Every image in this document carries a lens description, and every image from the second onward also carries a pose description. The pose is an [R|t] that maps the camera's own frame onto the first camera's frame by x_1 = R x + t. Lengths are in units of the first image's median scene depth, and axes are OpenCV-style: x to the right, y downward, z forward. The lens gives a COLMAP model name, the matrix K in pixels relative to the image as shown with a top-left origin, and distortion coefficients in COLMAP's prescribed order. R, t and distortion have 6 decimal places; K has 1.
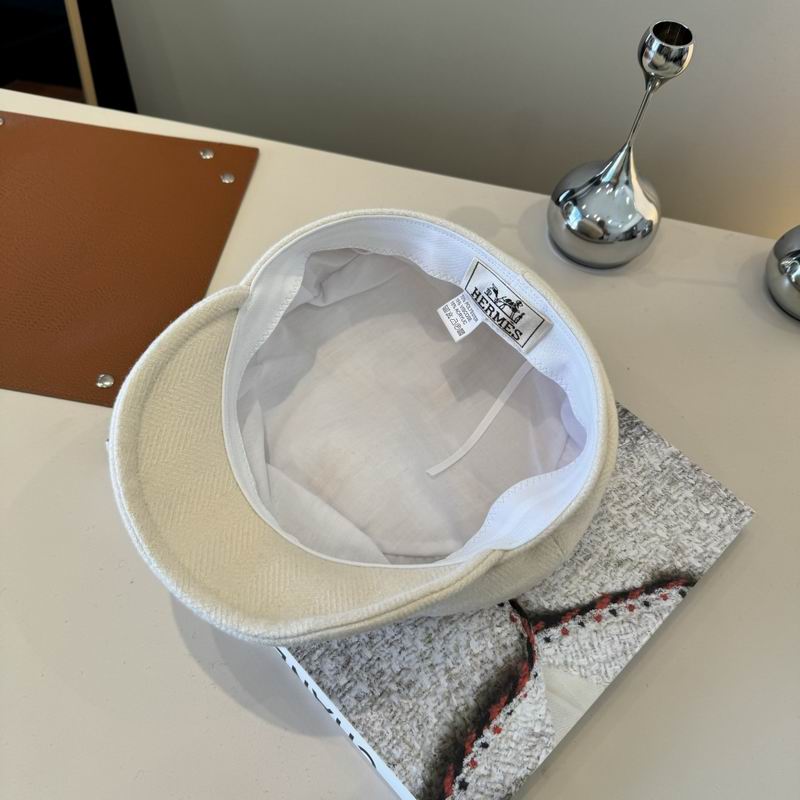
lens RADIAL K [[807.0, 0, 429.3], [0, 807.0, 397.1], [0, 0, 1]] dist [-0.071123, 0.000000]
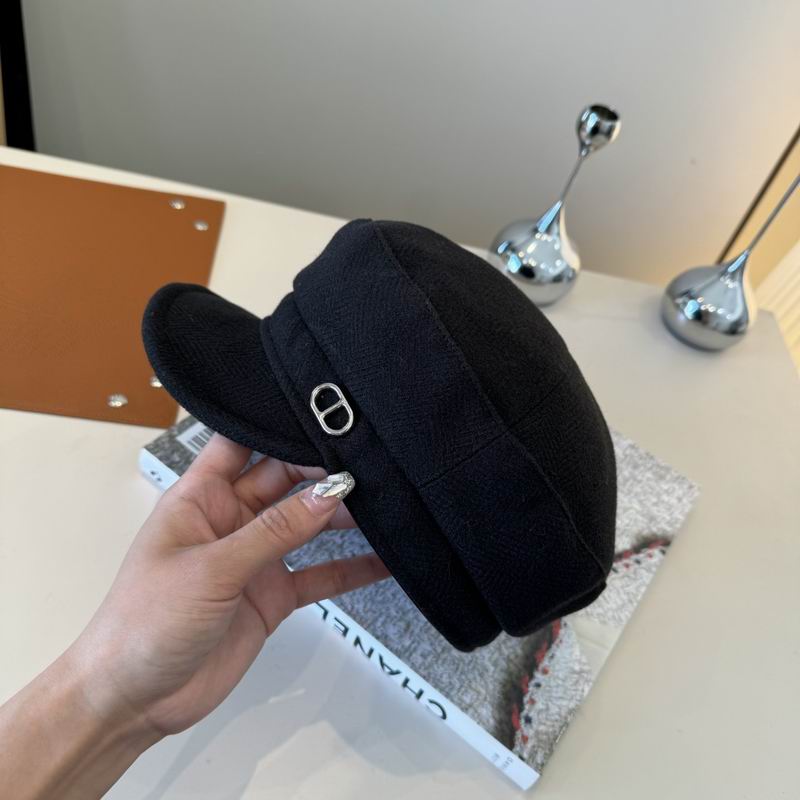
lens RADIAL K [[807.0, 0, 396.3], [0, 807.0, 380.5], [0, 0, 1]] dist [-0.071123, 0.000000]
pose [[0.975087, -0.015041, 0.221312, -0.353311], [0.046860, 0.989150, -0.139236, 0.146065], [-0.216817, 0.146137, 0.965212, -0.116824]]
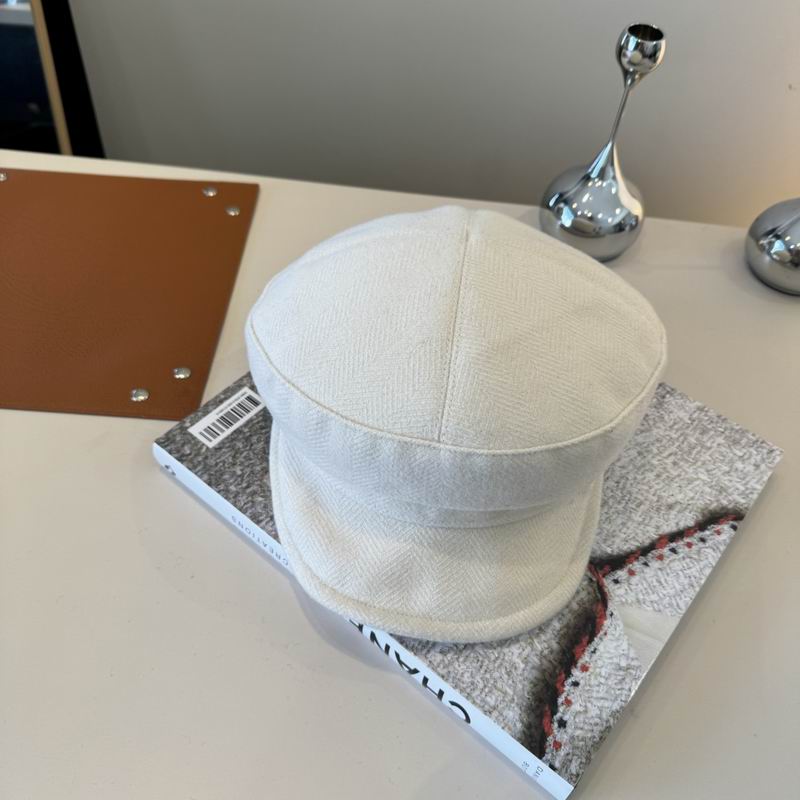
lens RADIAL K [[807.0, 0, 404.3], [0, 807.0, 397.4], [0, 0, 1]] dist [-0.071123, 0.000000]
pose [[0.994594, -0.088762, 0.053894, -0.157455], [0.094672, 0.988323, -0.119393, 0.169827], [-0.042667, 0.123850, 0.991383, -0.029875]]
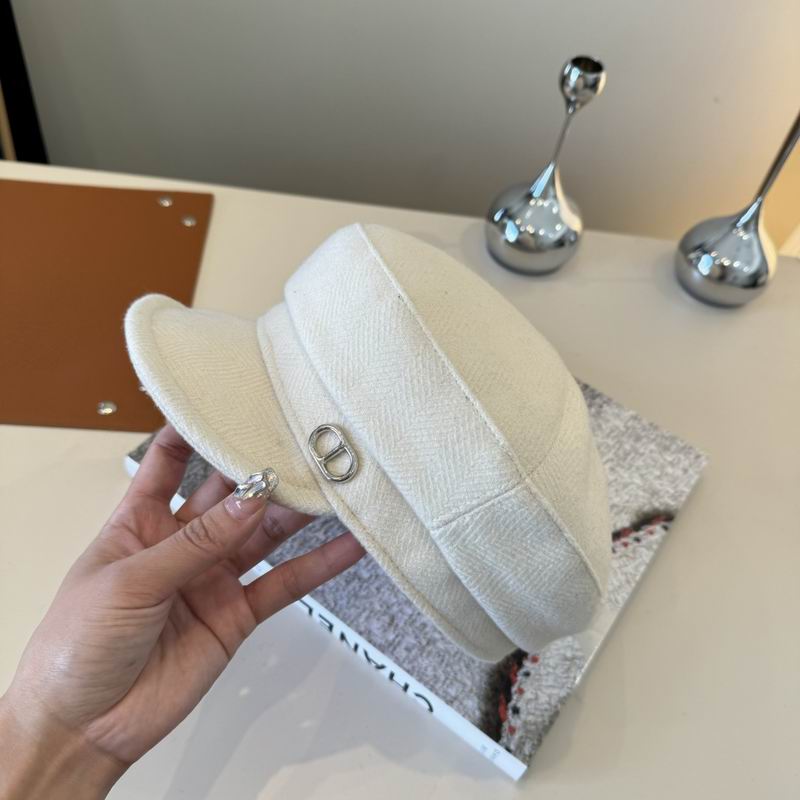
lens RADIAL K [[807.0, 0, 401.2], [0, 807.0, 397.4], [0, 0, 1]] dist [-0.071123, 0.000000]
pose [[0.986240, -0.096922, 0.133928, -0.204515], [0.108363, 0.990811, -0.080943, 0.117297], [-0.124852, 0.094343, 0.987680, -0.115606]]
